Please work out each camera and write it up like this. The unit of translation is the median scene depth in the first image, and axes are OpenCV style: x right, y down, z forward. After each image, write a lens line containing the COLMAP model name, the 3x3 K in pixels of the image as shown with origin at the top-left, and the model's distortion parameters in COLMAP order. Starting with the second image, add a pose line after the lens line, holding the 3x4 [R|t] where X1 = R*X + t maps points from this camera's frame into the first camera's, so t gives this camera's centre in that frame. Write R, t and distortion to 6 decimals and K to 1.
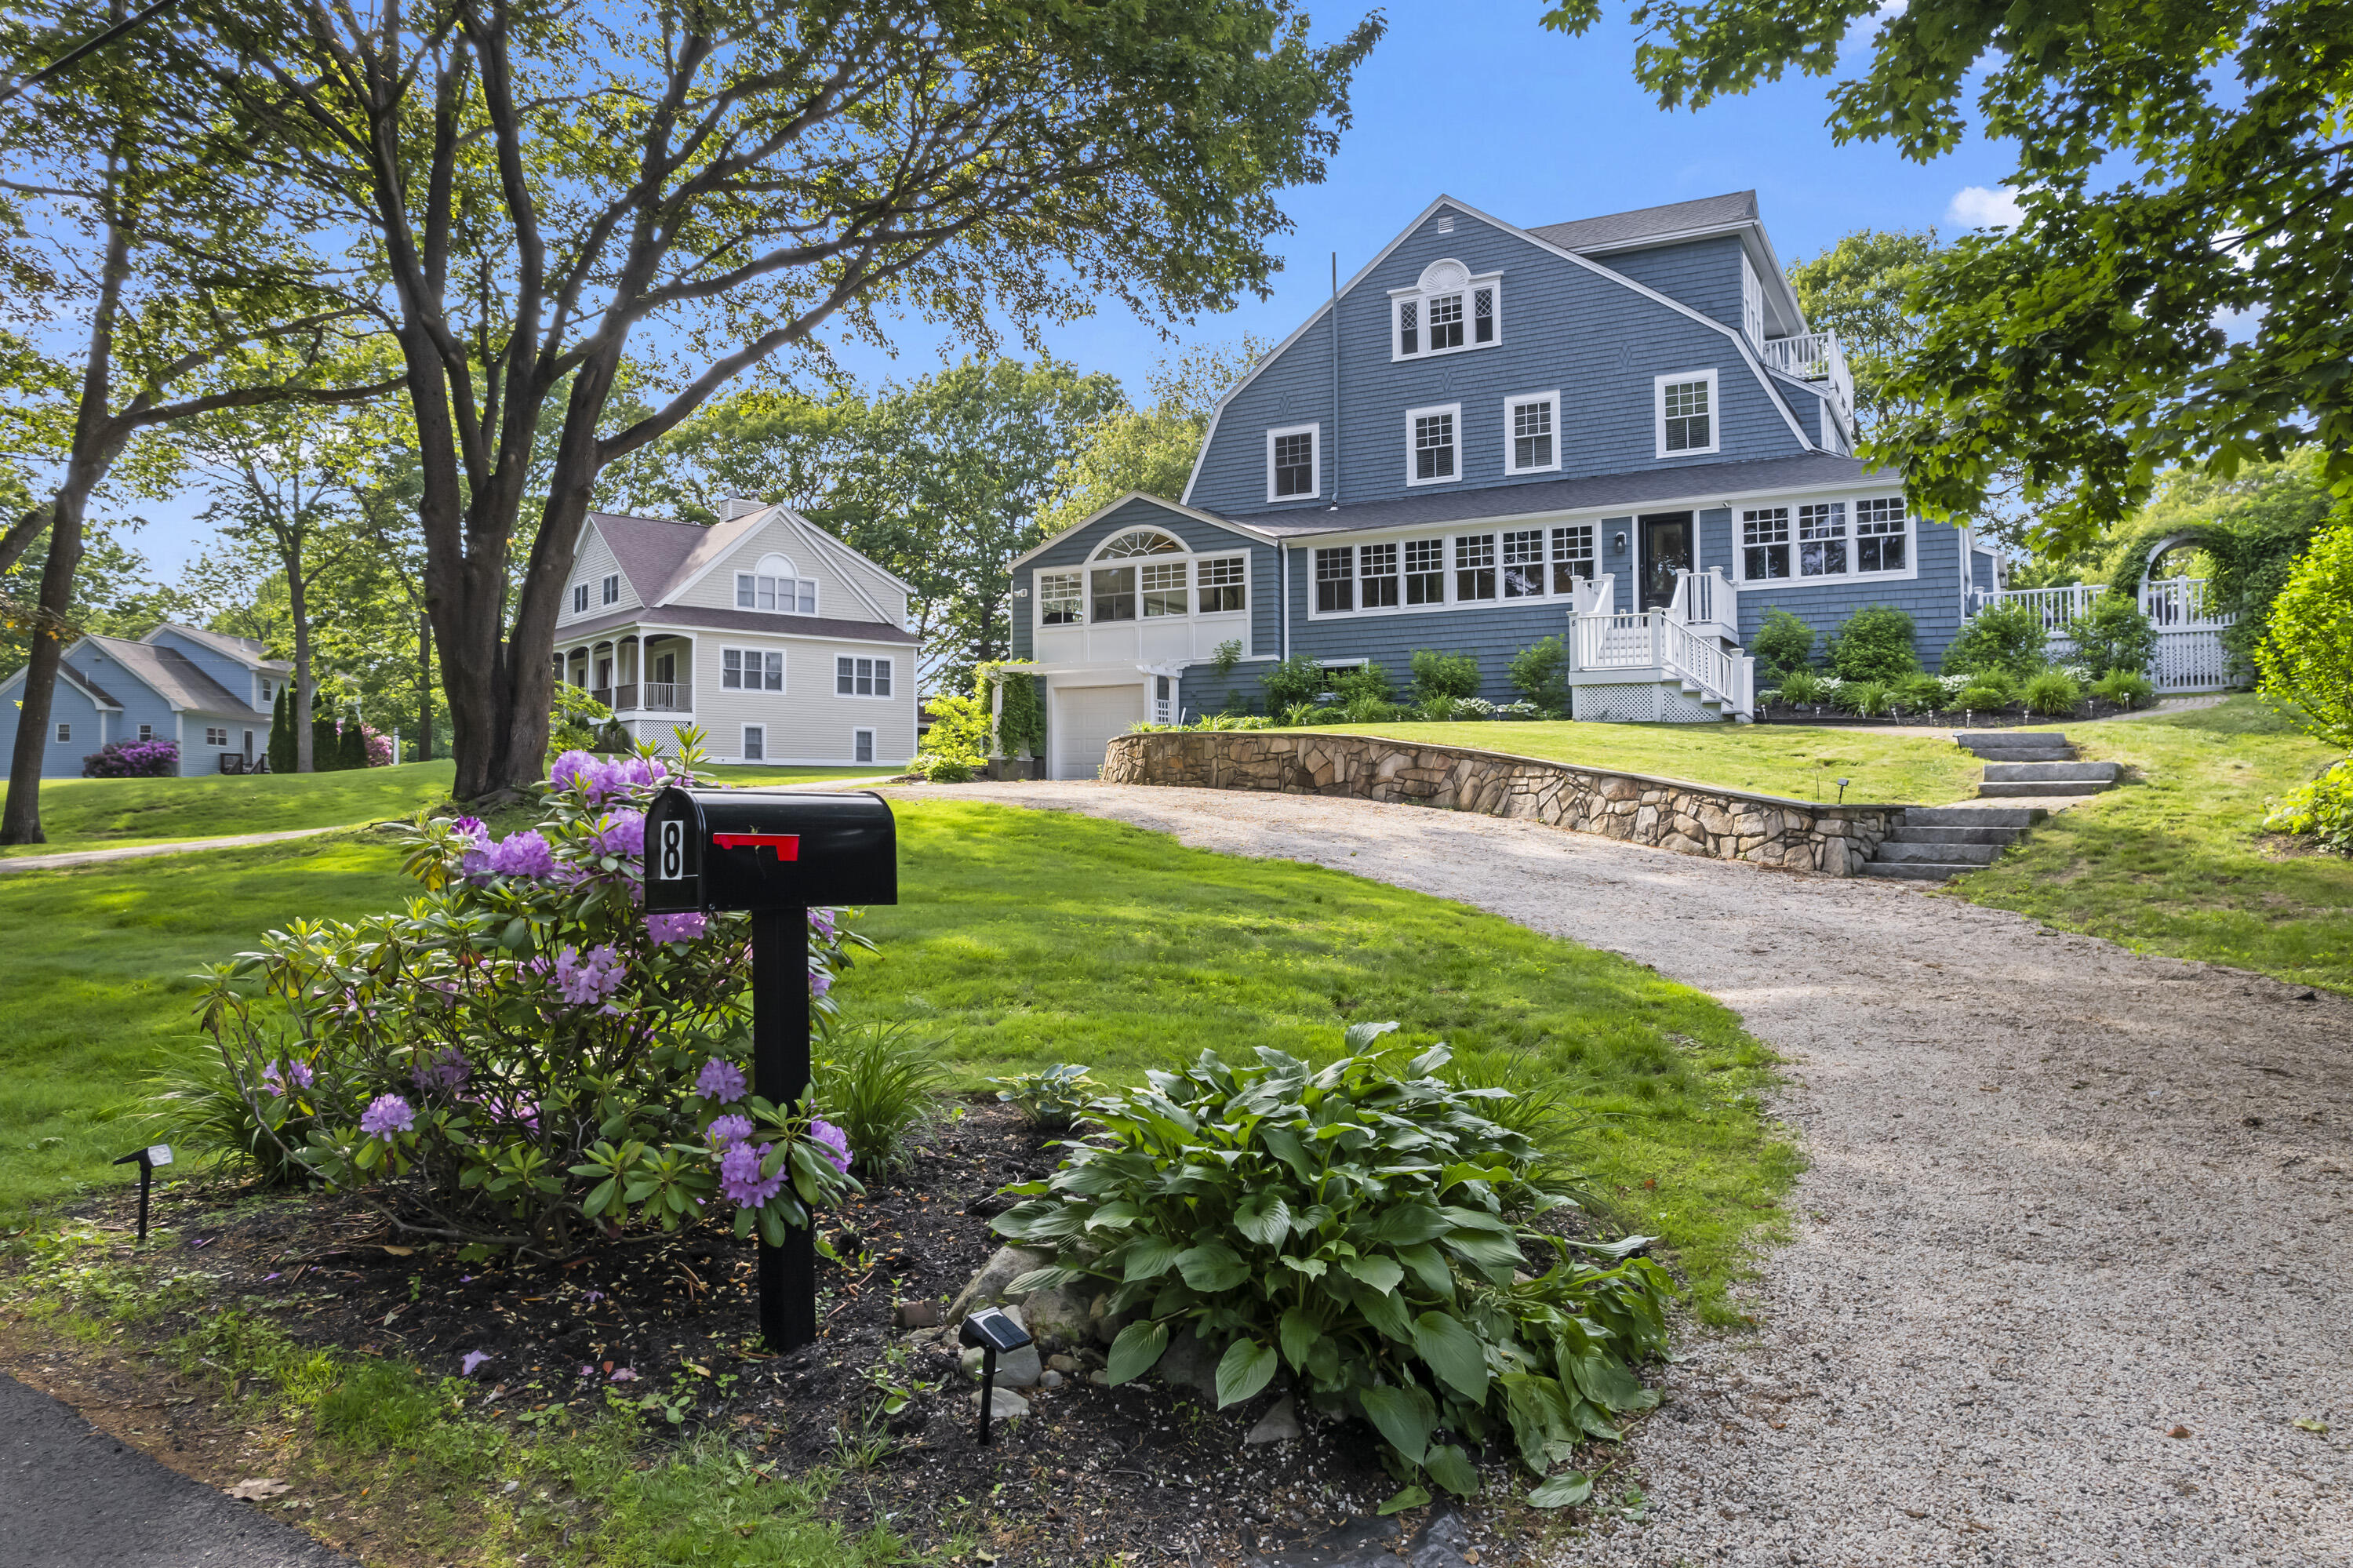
lens RADIAL K [[1513.2, 0, 1184.1], [0, 1513.2, 795.9], [0, 0, 1]] dist [-0.072175, 0.066086]
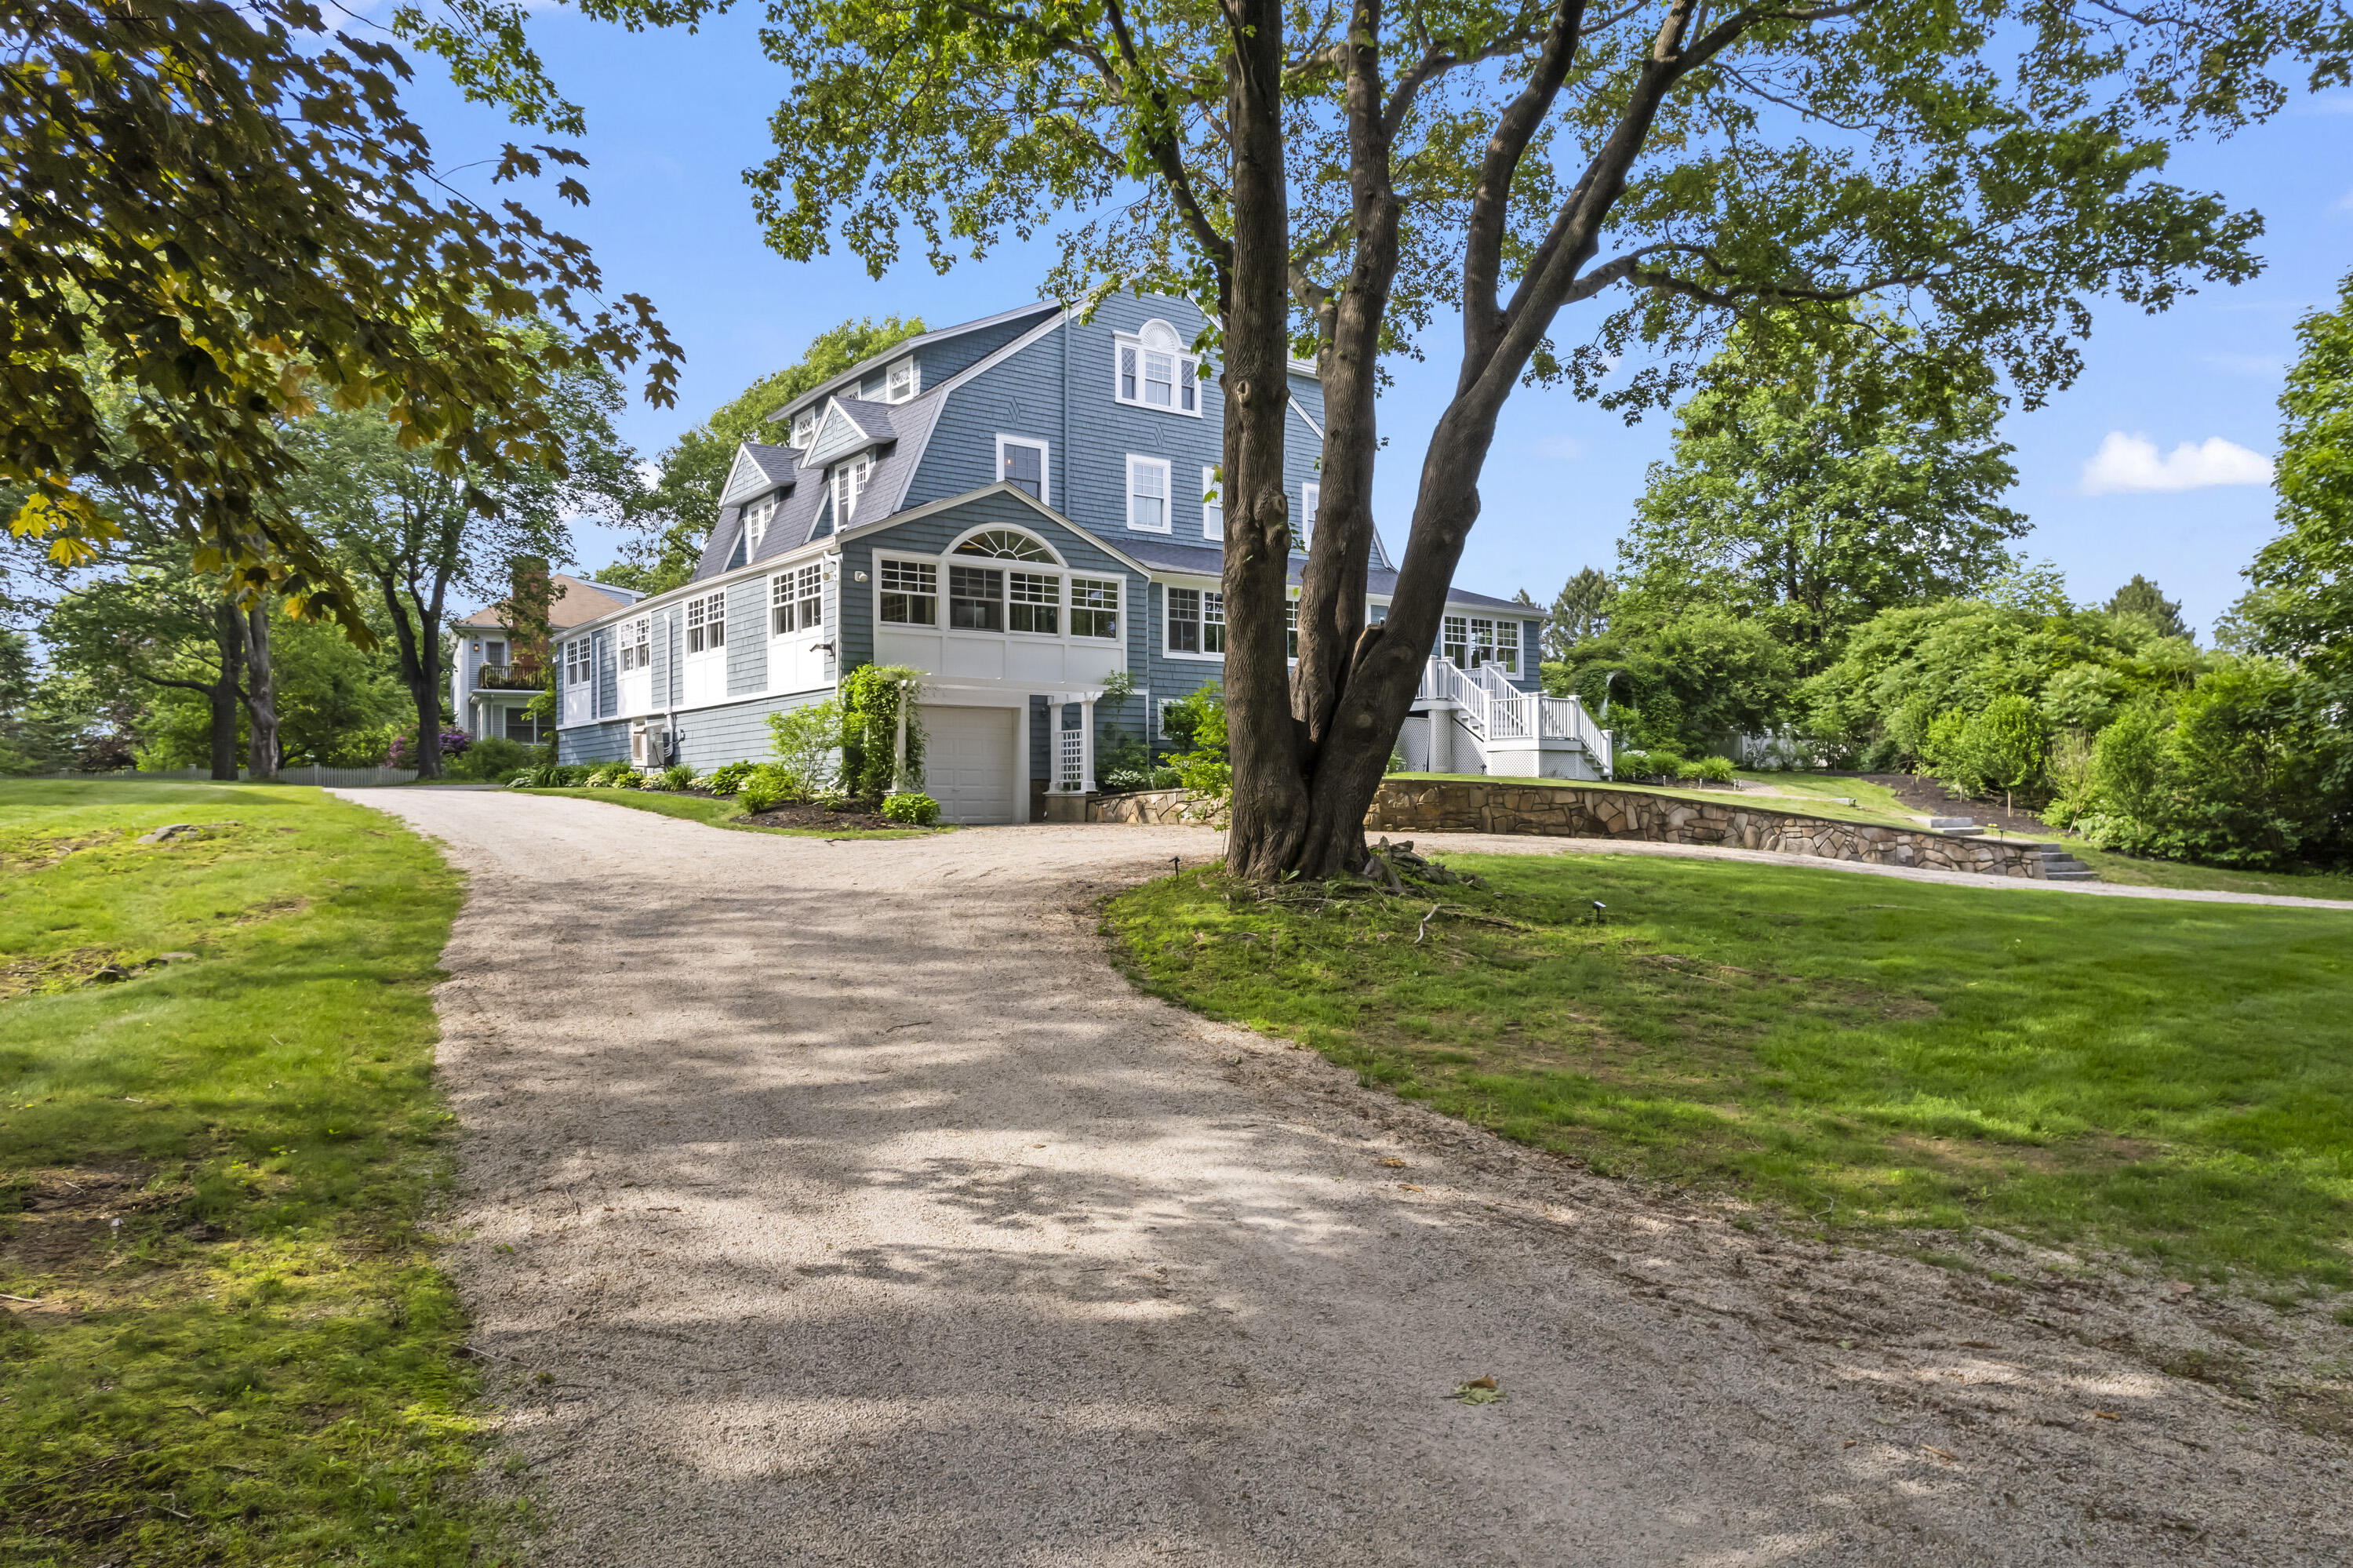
lens RADIAL K [[1513.2, 0, 1184.1], [0, 1513.2, 795.9], [0, 0, 1]] dist [-0.072175, 0.066086]
pose [[0.395669, 0.009554, 0.918344, -0.891974], [0.000251, 0.999945, -0.010511, -0.017820], [-0.918393, 0.004389, 0.395645, 0.657491]]
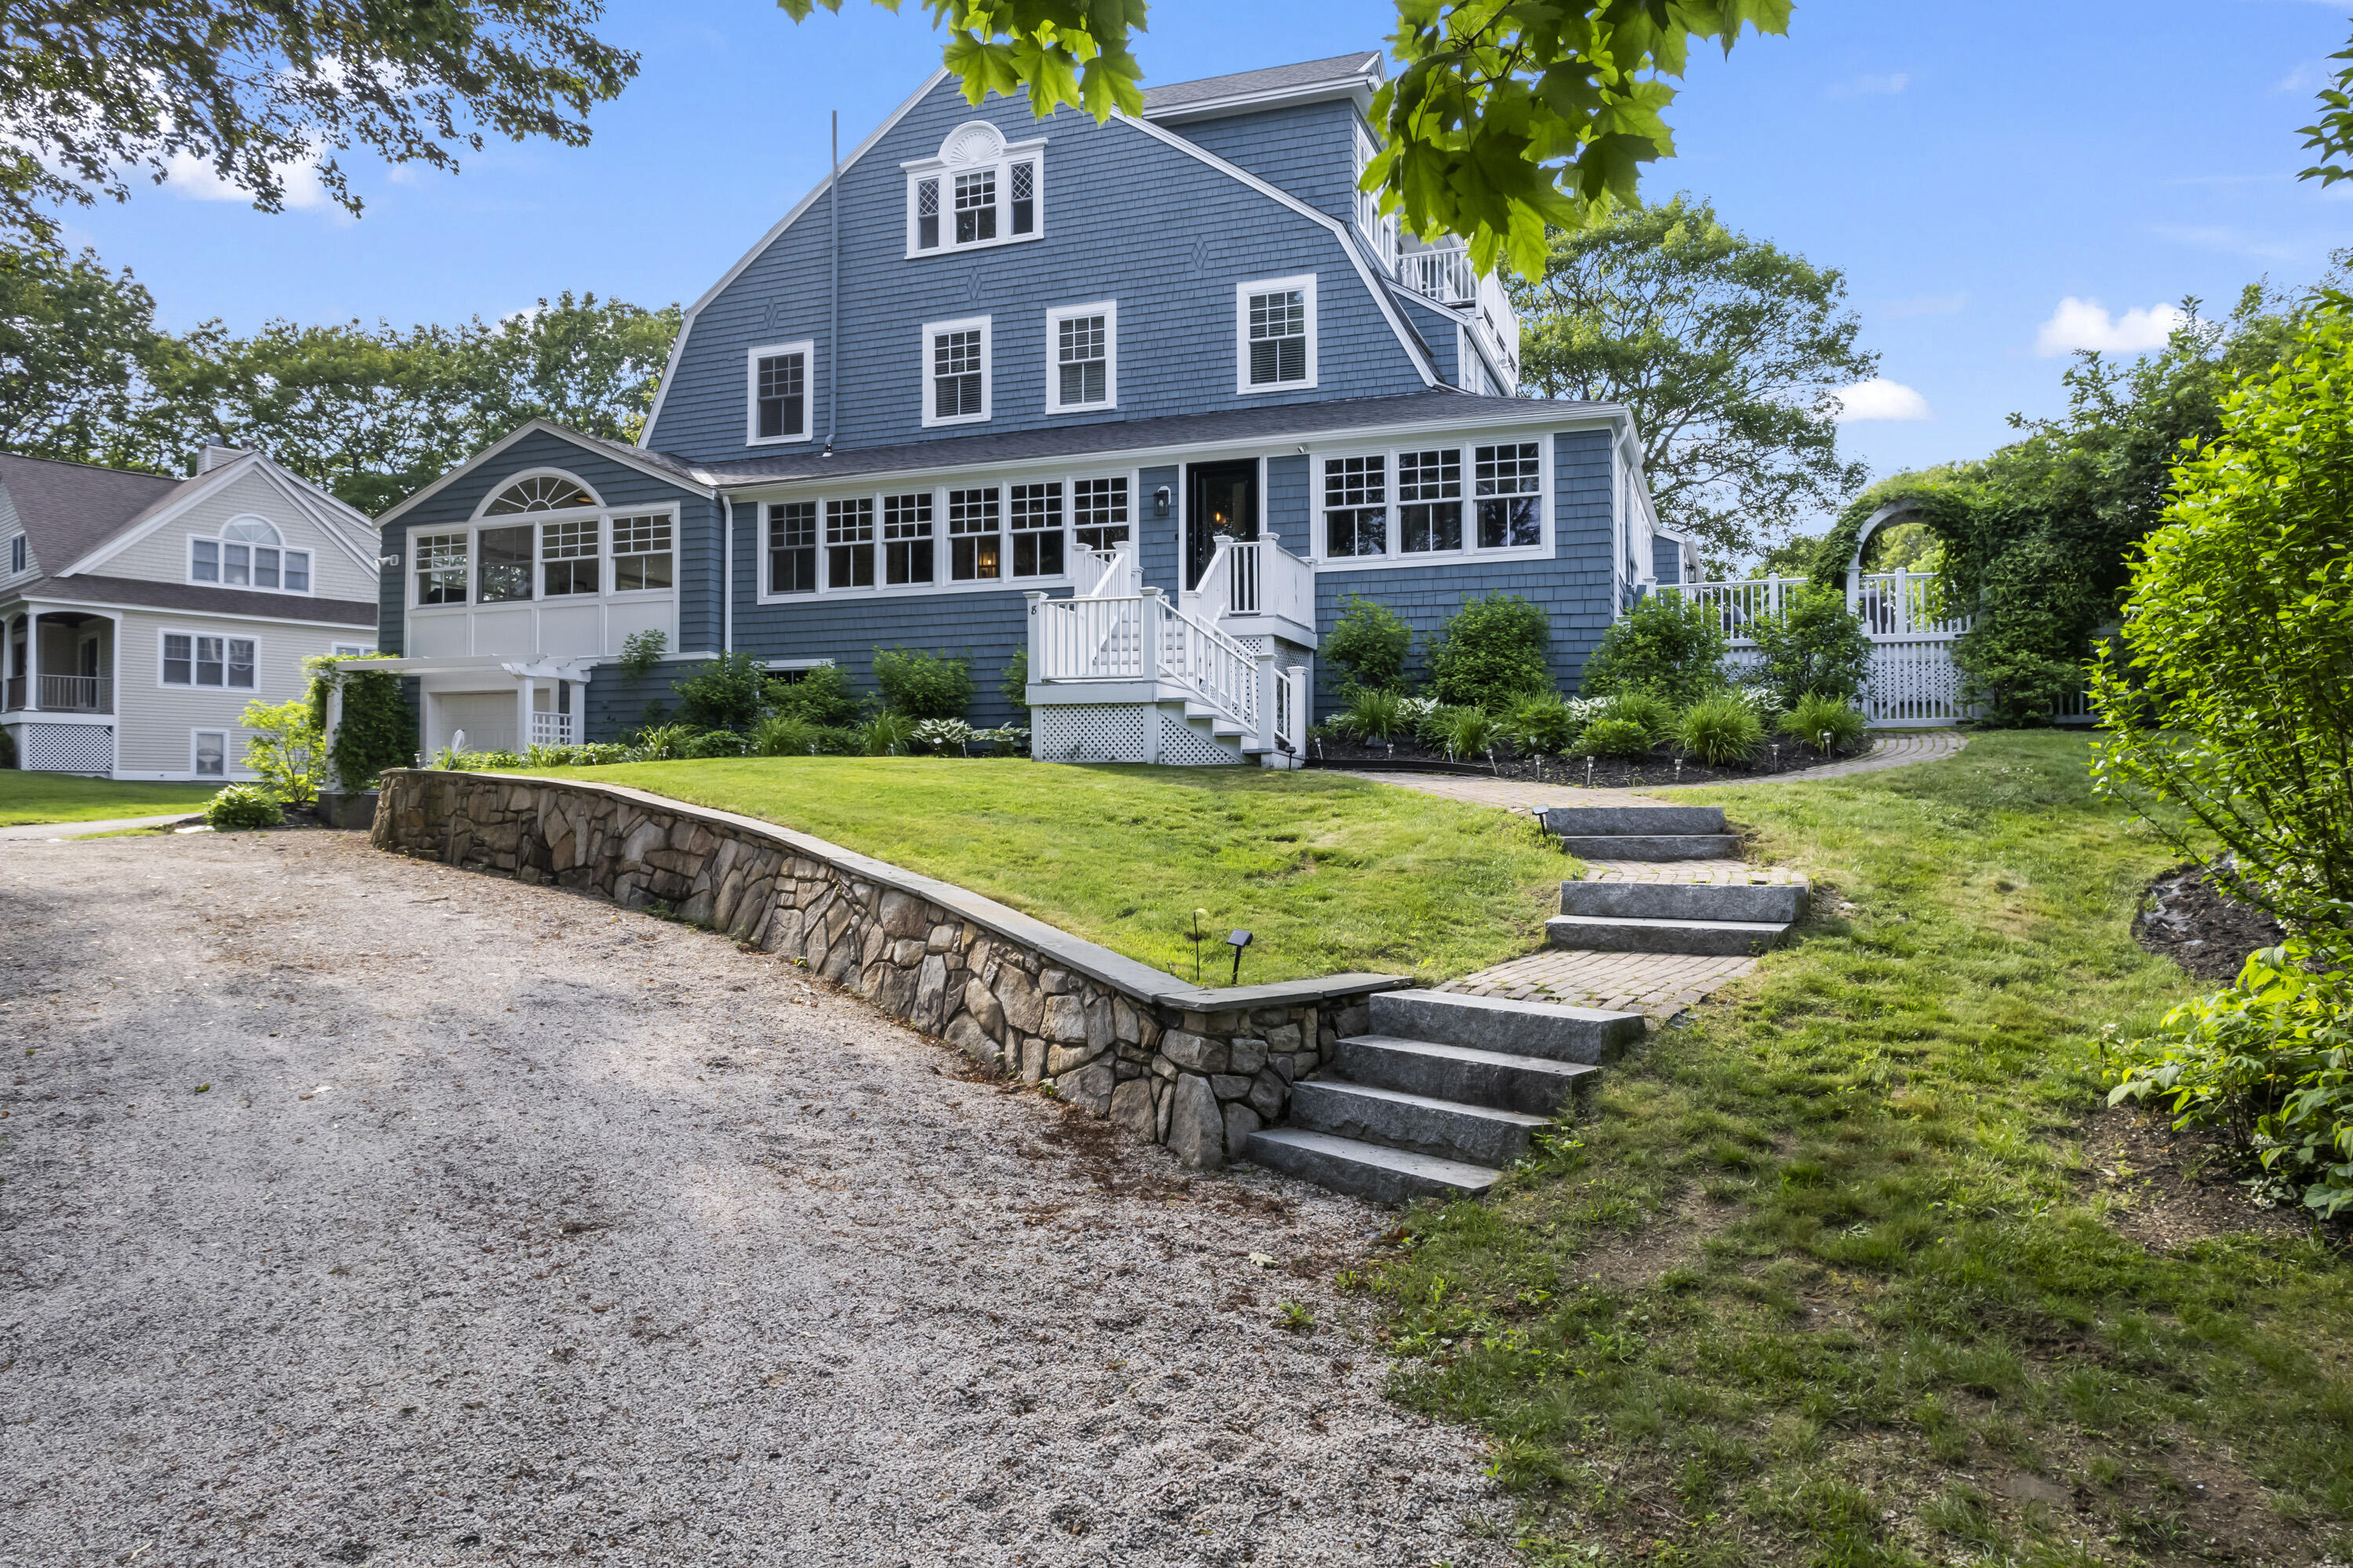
lens RADIAL K [[1508.3, 0, 1176.5], [0, 1508.3, 784.0], [0, 0, 1]] dist [-0.013111, -0.084315]
pose [[0.989369, 0.007692, 0.145226, 0.192549], [-0.006577, 0.999945, -0.008162, -0.029228], [-0.145281, 0.007120, 0.989365, 0.293126]]
